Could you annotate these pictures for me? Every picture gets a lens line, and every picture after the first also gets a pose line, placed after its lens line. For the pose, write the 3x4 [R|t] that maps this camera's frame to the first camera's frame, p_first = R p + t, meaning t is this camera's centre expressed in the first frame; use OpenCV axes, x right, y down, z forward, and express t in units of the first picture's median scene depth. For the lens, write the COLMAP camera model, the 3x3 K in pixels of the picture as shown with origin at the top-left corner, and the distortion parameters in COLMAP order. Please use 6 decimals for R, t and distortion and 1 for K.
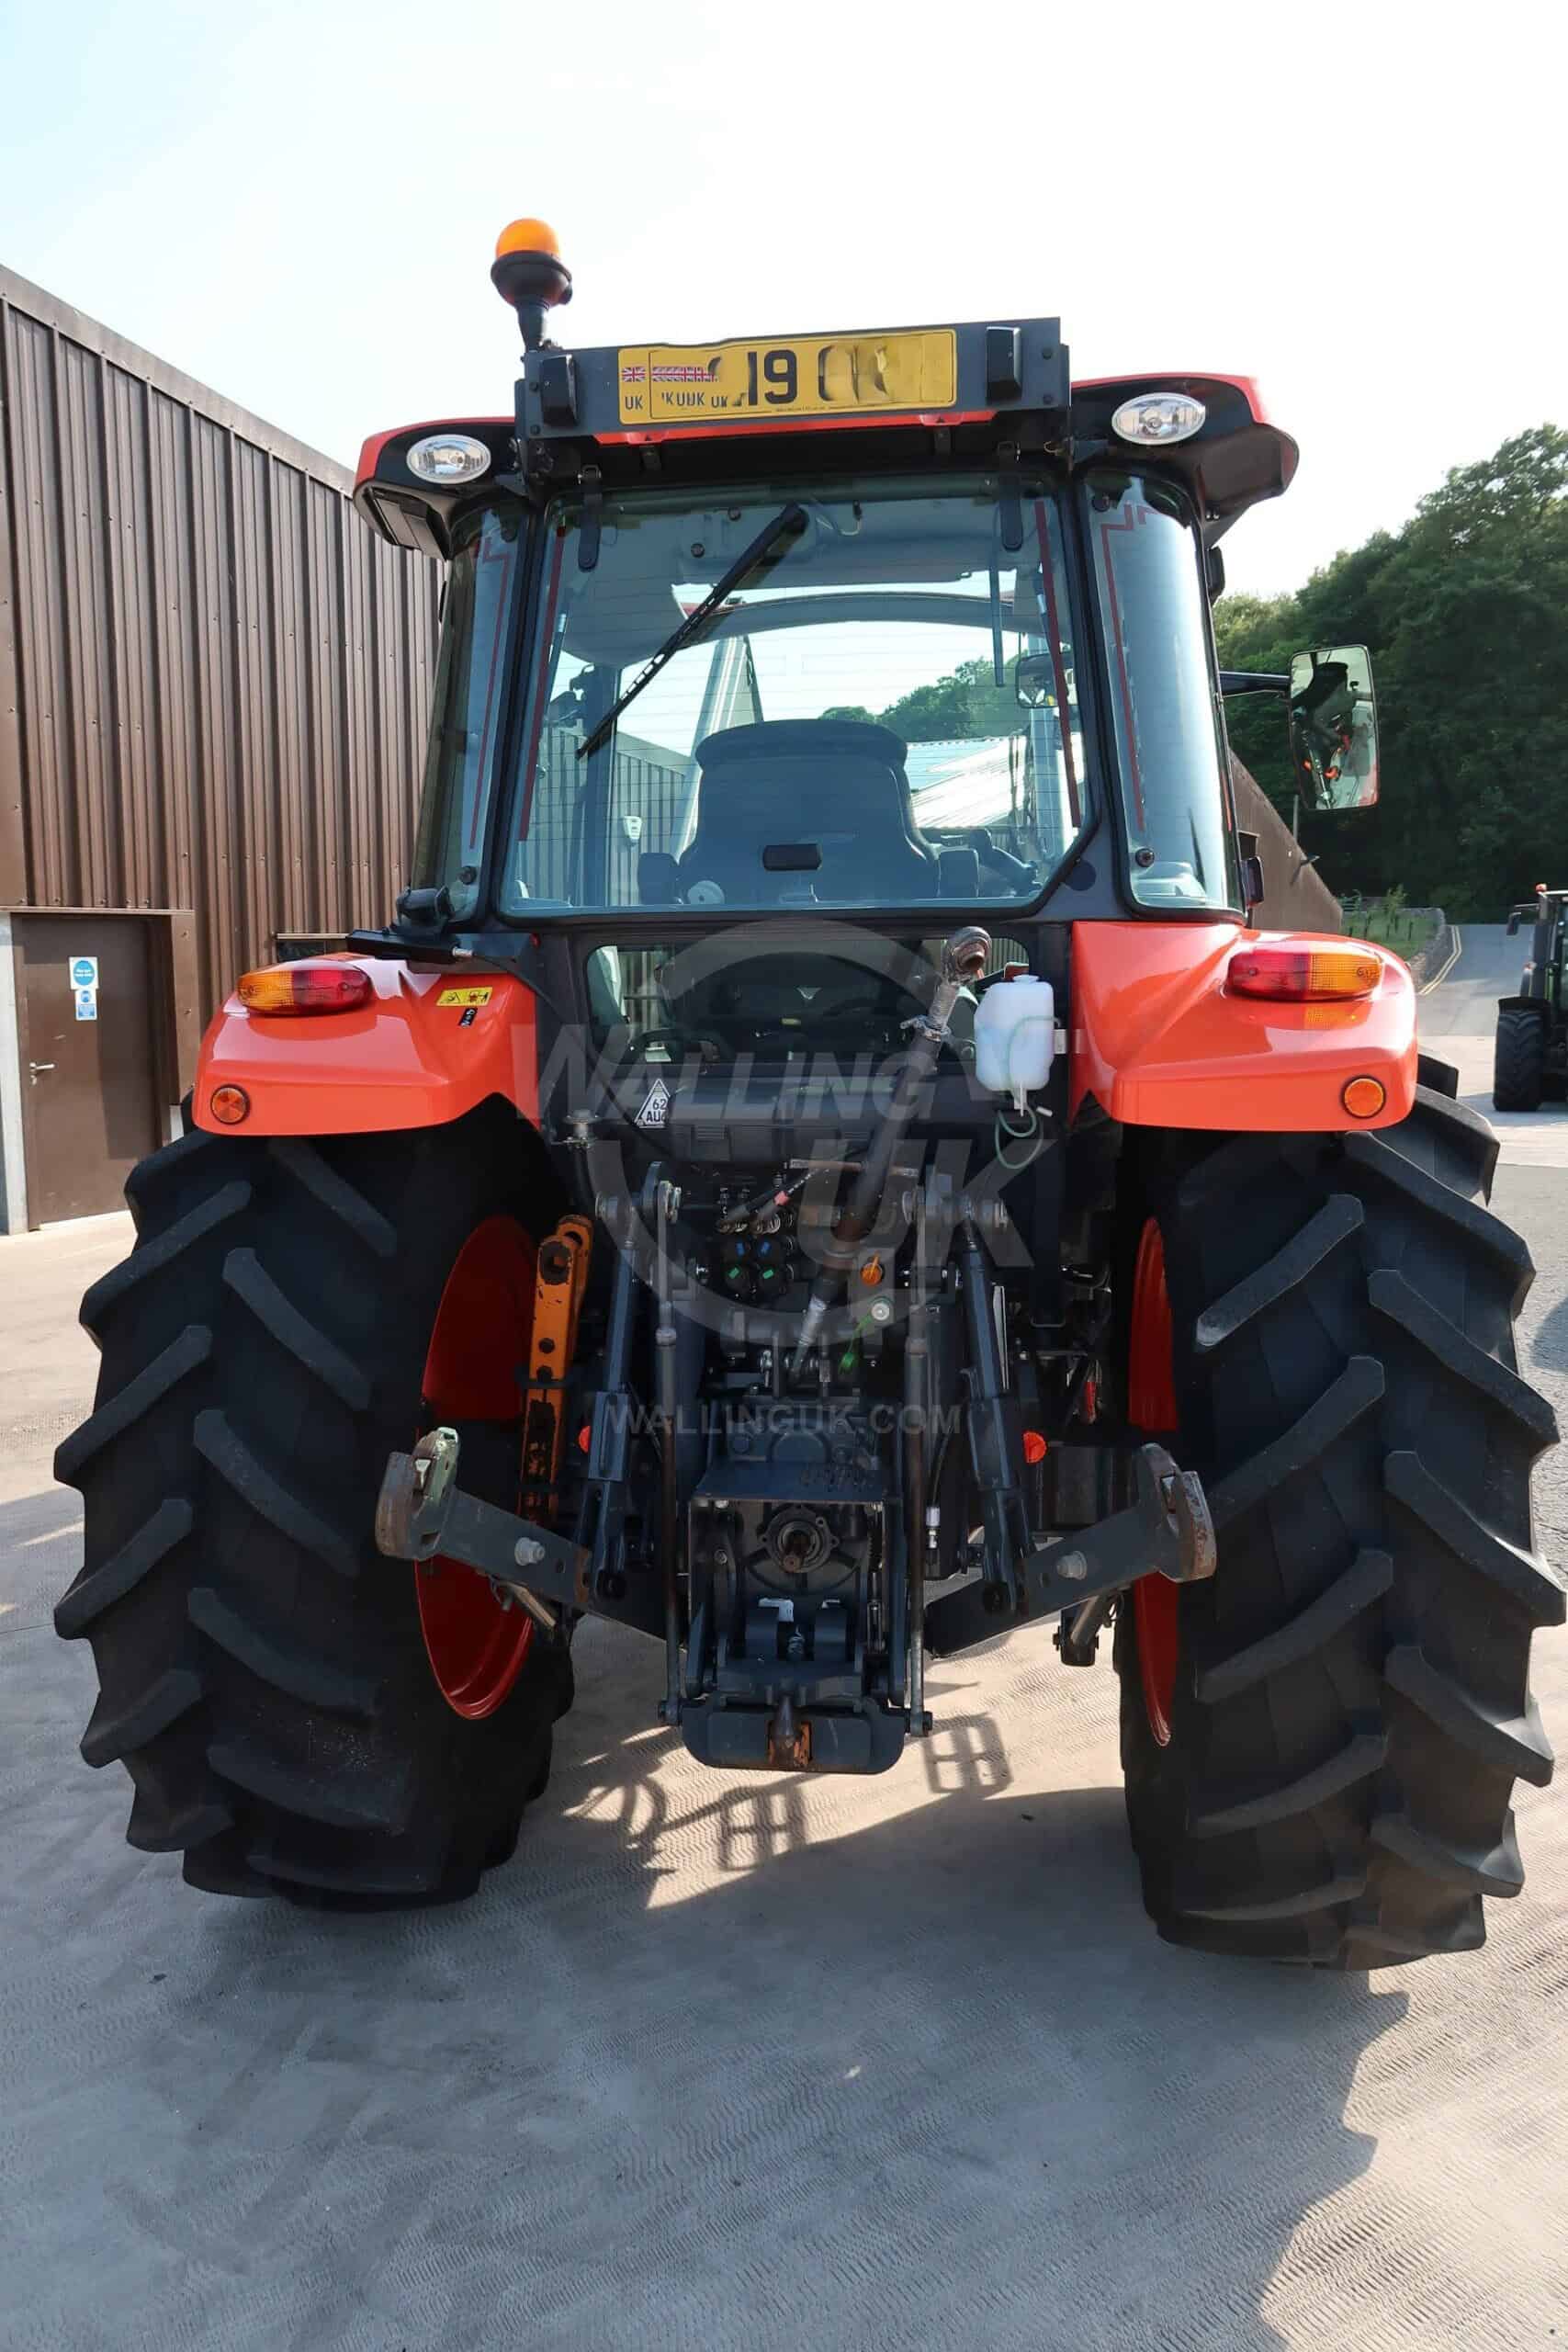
lens RADIAL K [[1591.0, 0, 784.0], [0, 1591.0, 1176.0], [0, 0, 1]] dist [-0.028495, -0.003152]
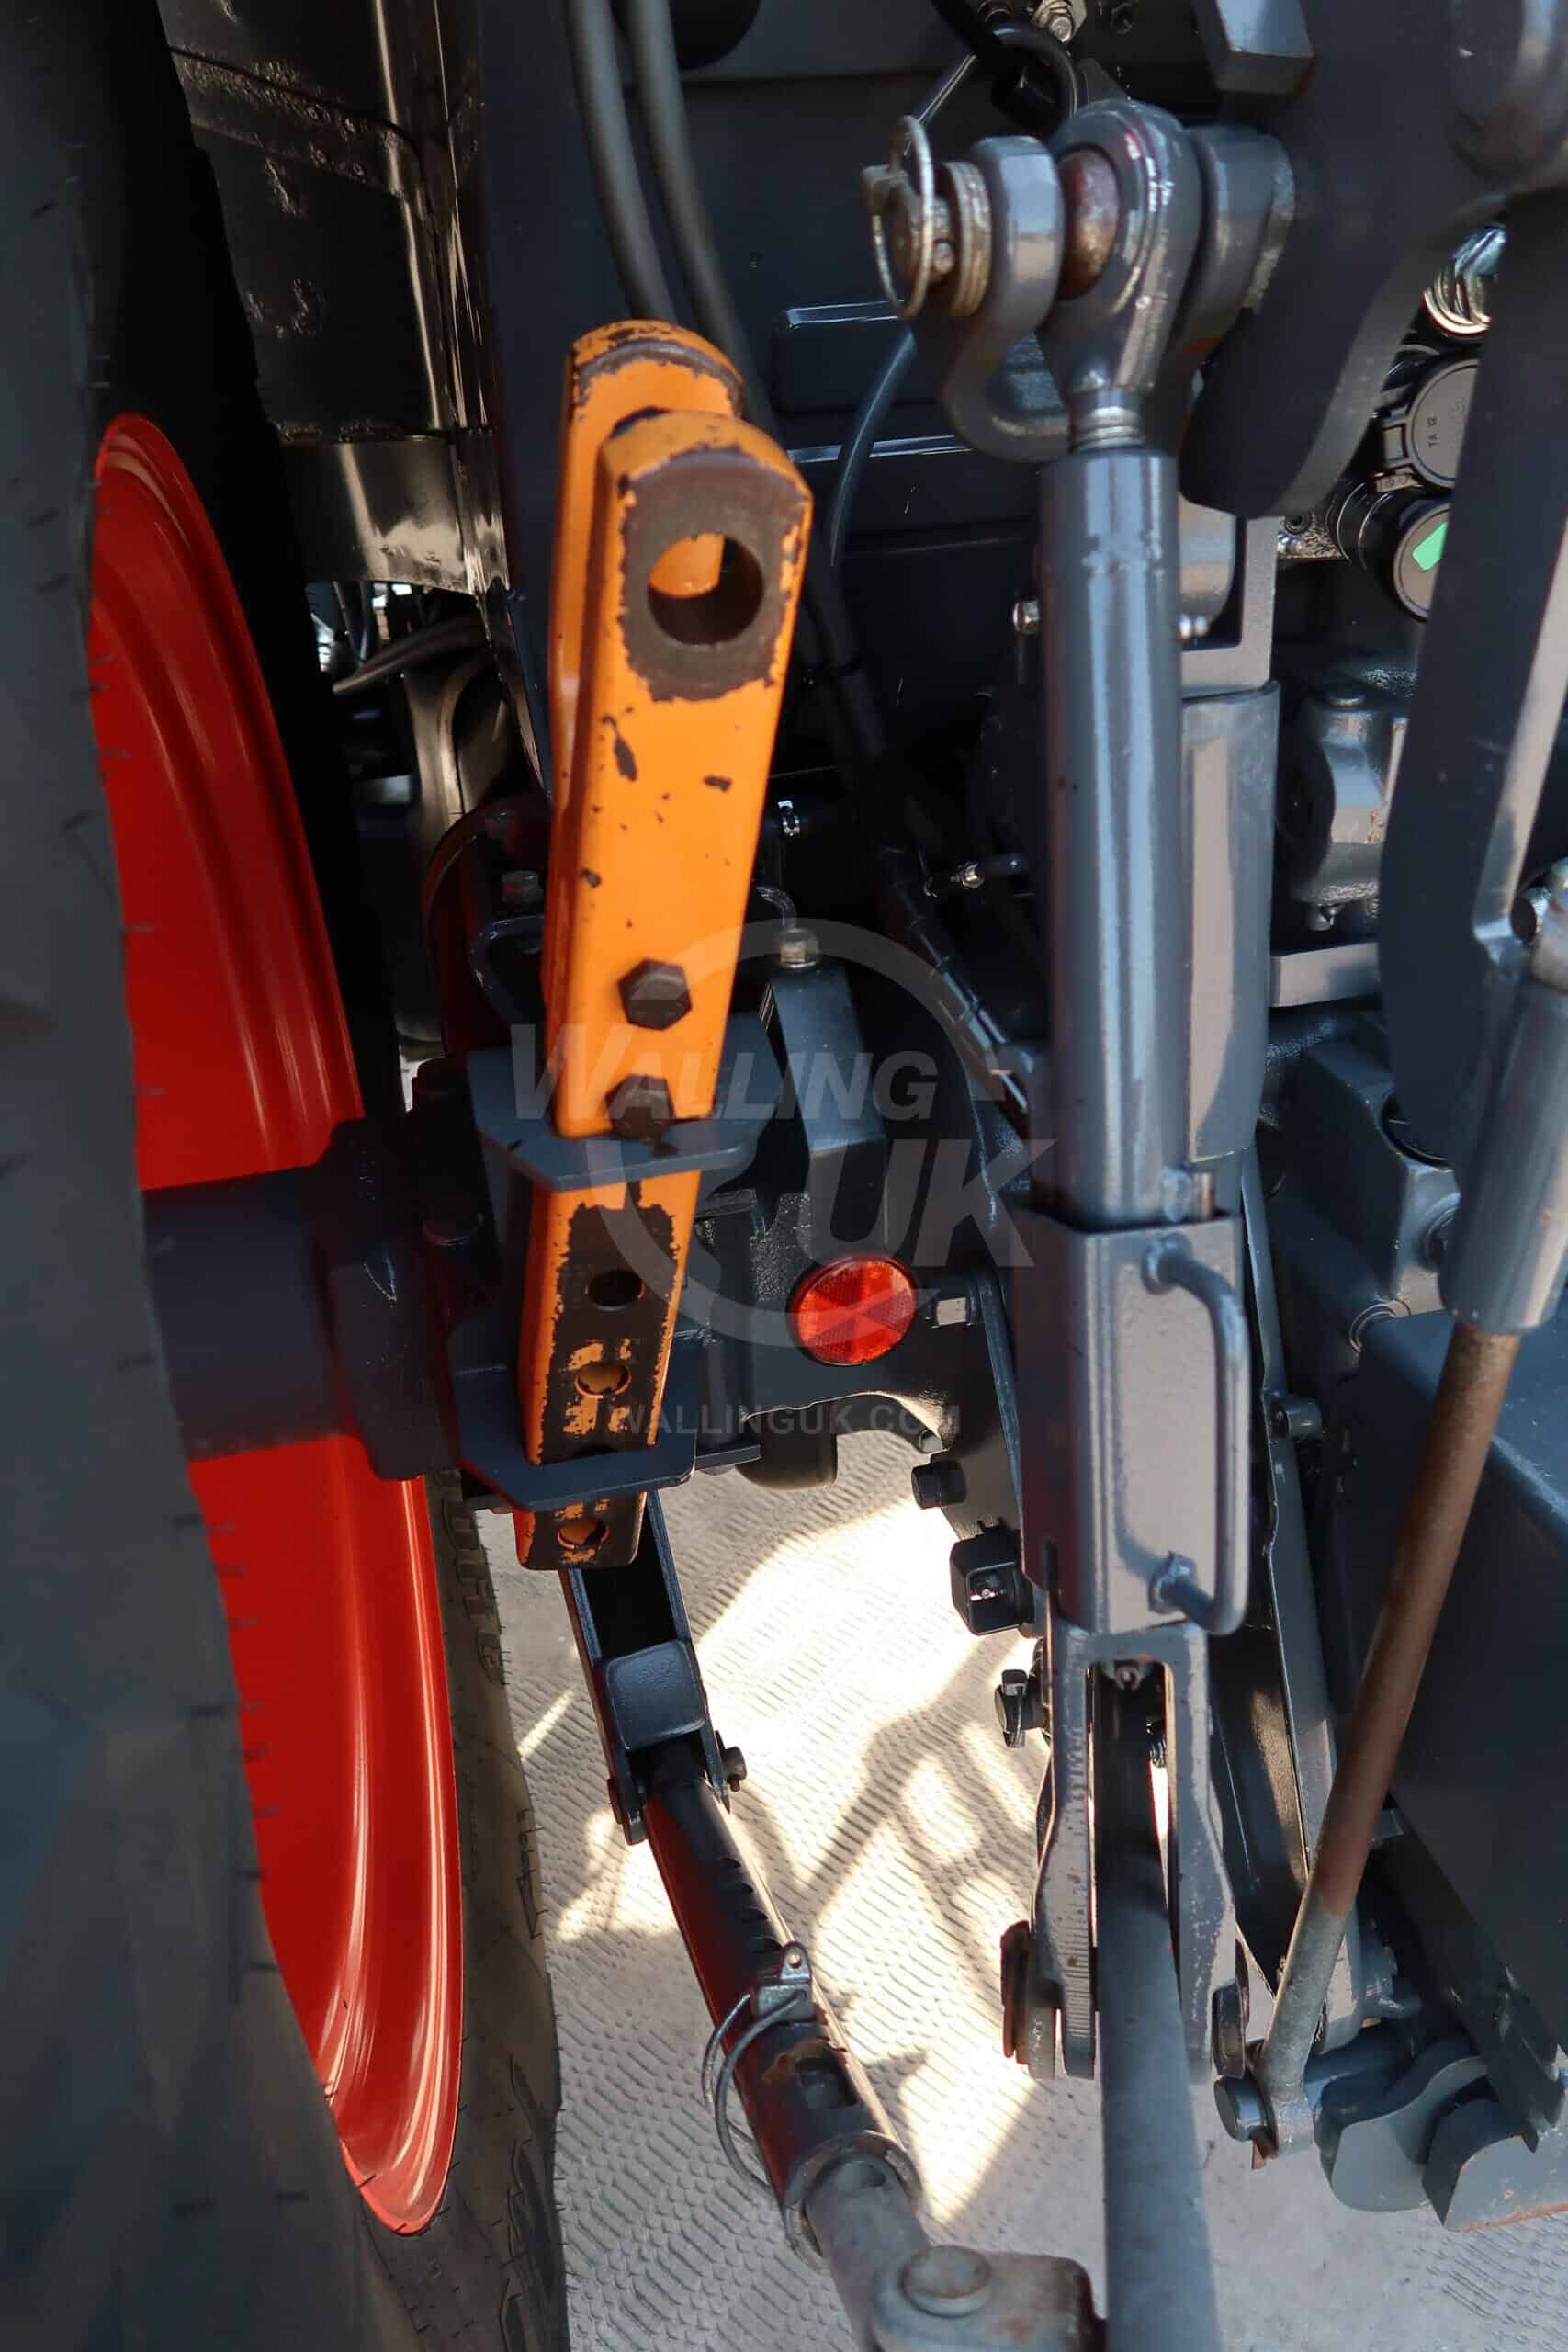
lens RADIAL K [[1605.4, 0, 728.7], [0, 1605.4, 1186.4], [0, 0, 1]] dist [0.001307, -0.025303]
pose [[0.944888, -0.202901, 0.256941, -0.200096], [0.080178, 0.904316, 0.419267, 0.040155], [-0.317426, -0.375559, 0.870745, 0.796866]]
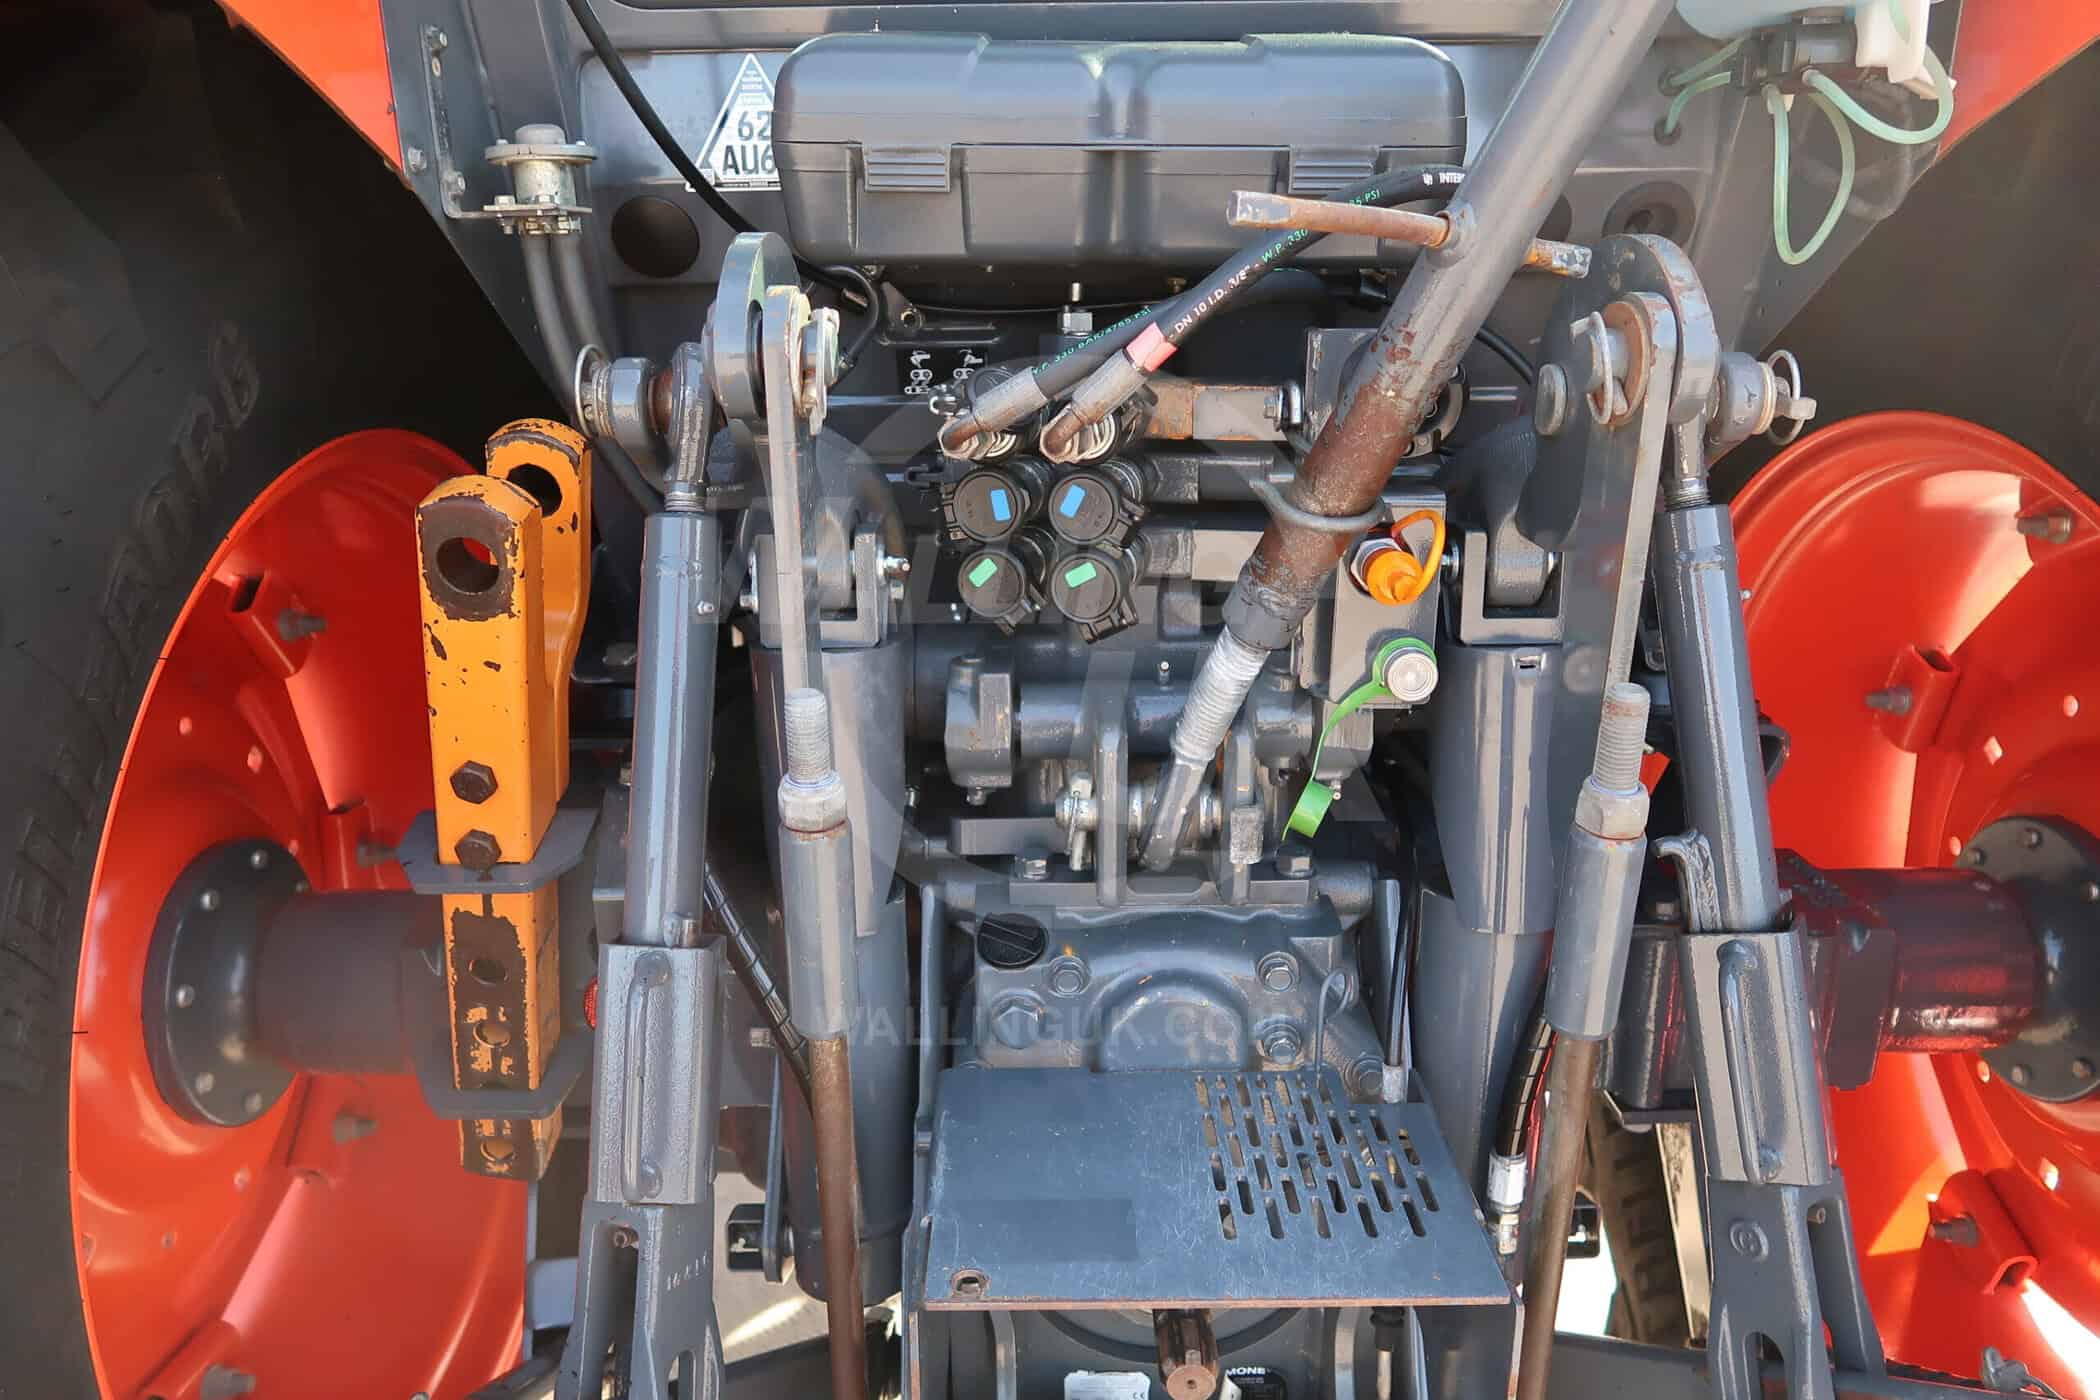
lens RADIAL K [[1433.6, 0, 1025.6], [0, 1433.6, 696.5], [0, 0, 1]] dist [0.001307, -0.025303]
pose [[0.994586, -0.032570, 0.098678, -0.054940], [0.013082, 0.981301, 0.192033, 0.025758], [-0.103087, -0.189703, 0.976415, 0.667470]]
